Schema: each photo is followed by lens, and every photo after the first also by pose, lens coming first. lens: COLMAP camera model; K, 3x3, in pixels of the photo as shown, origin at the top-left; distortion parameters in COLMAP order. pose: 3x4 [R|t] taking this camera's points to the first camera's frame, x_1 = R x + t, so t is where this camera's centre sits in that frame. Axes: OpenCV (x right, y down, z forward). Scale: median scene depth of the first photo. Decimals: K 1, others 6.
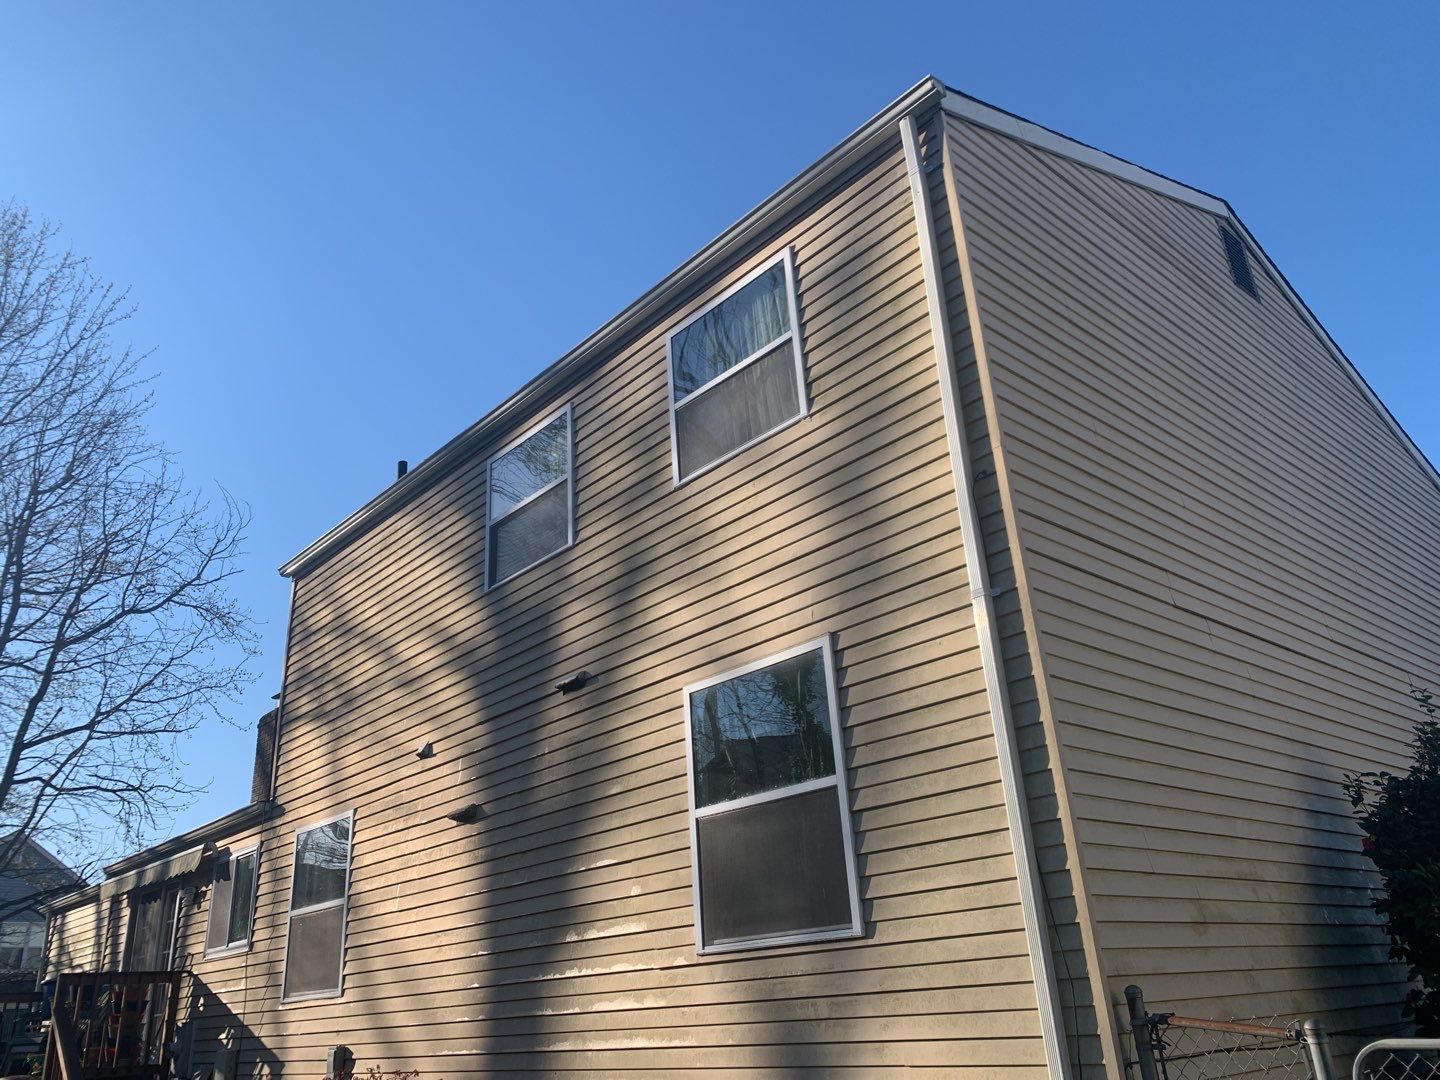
lens RADIAL K [[1100.9, 0, 723.0], [0, 1100.9, 531.9], [0, 0, 1]] dist [0.014372, -0.026276]
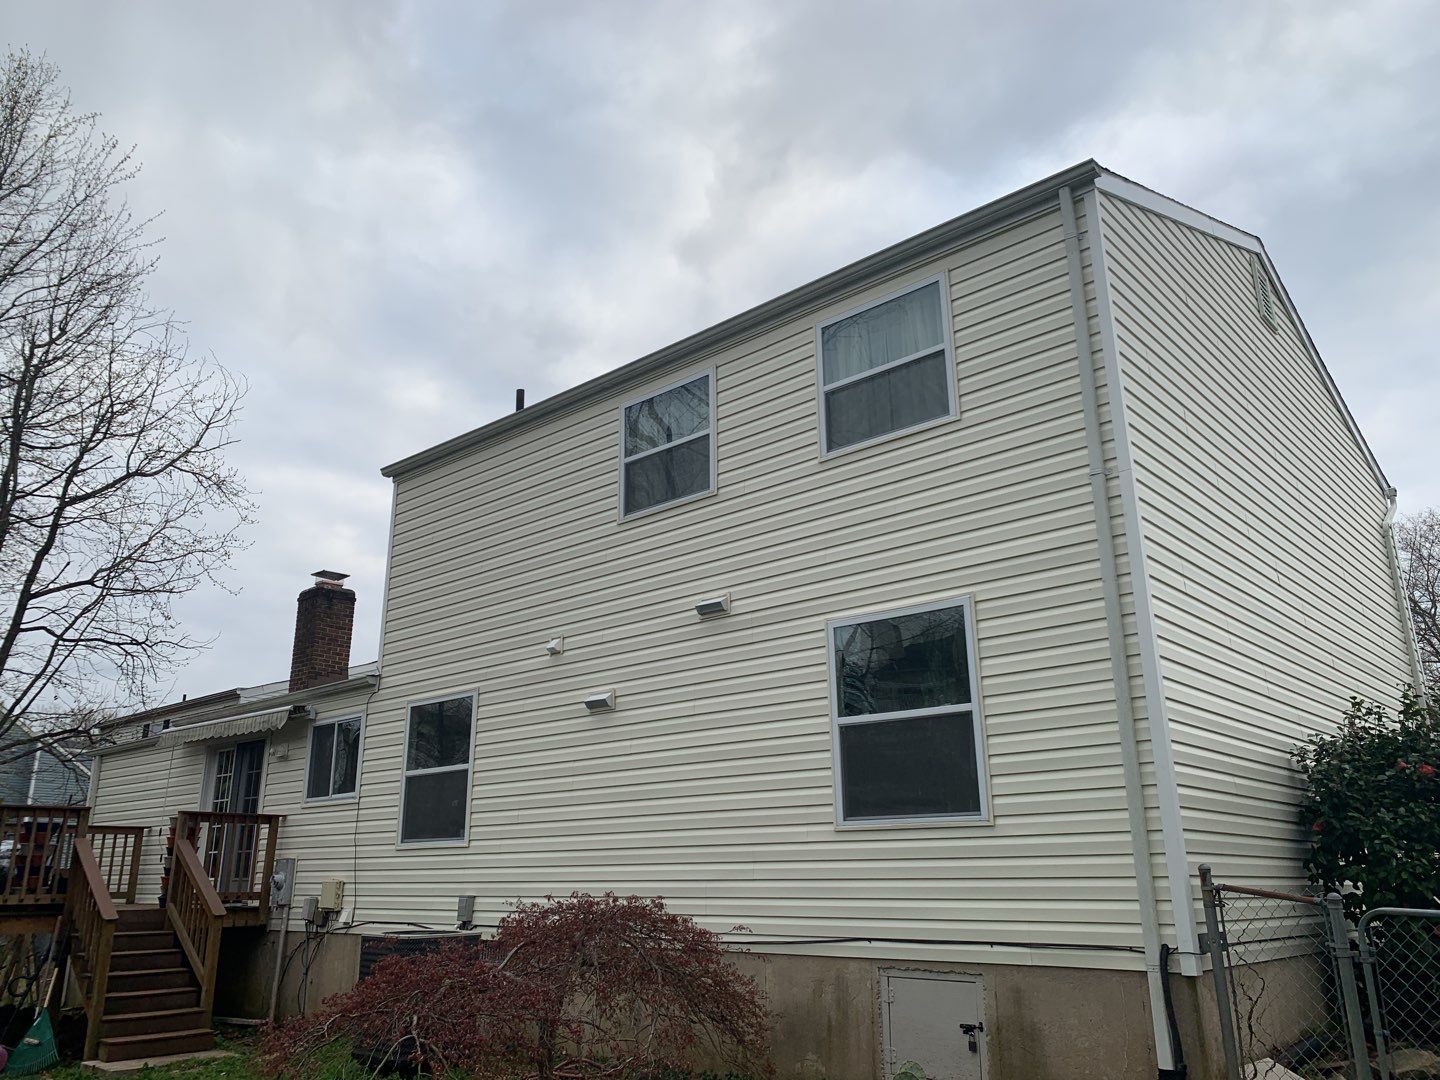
lens RADIAL K [[1100.9, 0, 714.0], [0, 1100.9, 542.8], [0, 0, 1]] dist [0.014372, -0.026276]
pose [[0.992938, 0.074122, 0.092624, -0.094139], [-0.084385, 0.990085, 0.112296, -0.026117], [-0.083382, -0.119319, 0.989348, -0.073388]]
